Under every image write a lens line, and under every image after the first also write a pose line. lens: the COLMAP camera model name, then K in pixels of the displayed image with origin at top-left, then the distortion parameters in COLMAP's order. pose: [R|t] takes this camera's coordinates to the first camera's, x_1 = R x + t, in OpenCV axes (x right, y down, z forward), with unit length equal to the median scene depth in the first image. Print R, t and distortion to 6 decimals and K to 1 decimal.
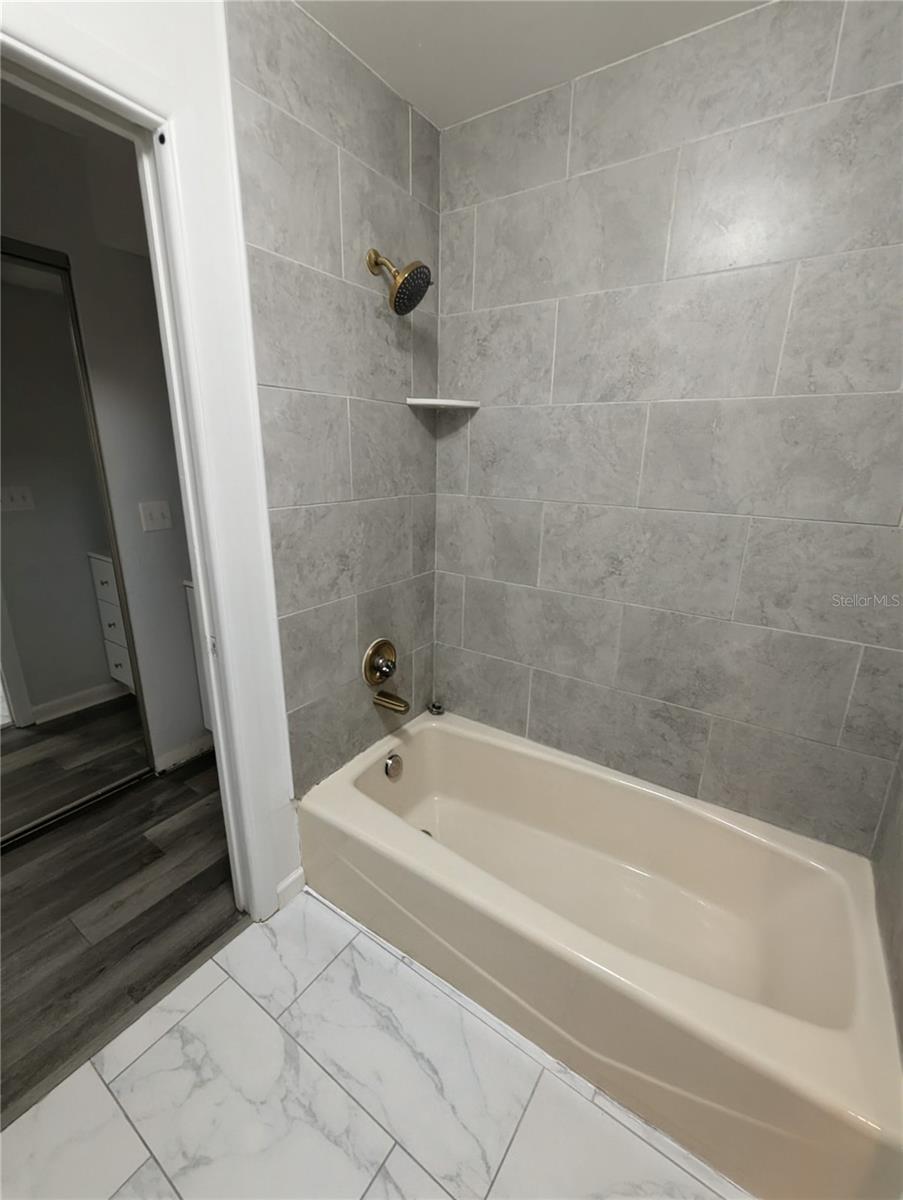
lens RADIAL K [[493.2, 0, 451.5], [0, 493.2, 600.0], [0, 0, 1]] dist [0.000966, 0.000012]
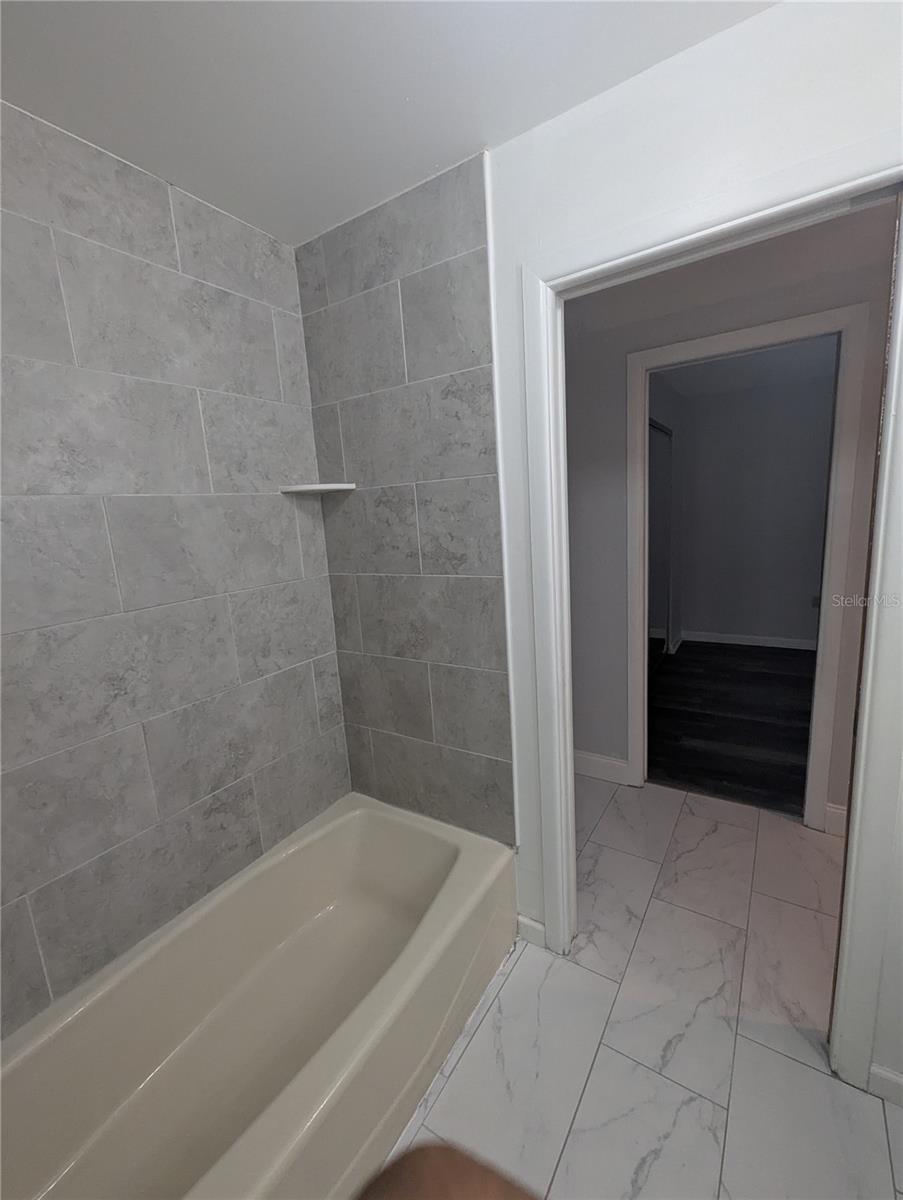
lens RADIAL K [[493.2, 0, 451.5], [0, 493.2, 600.0], [0, 0, 1]] dist [0.000966, 0.000012]
pose [[-0.011563, -0.198435, 0.980046, -0.489049], [0.341796, 0.920291, 0.190368, -0.183027], [-0.939703, 0.337177, 0.057183, 0.422701]]
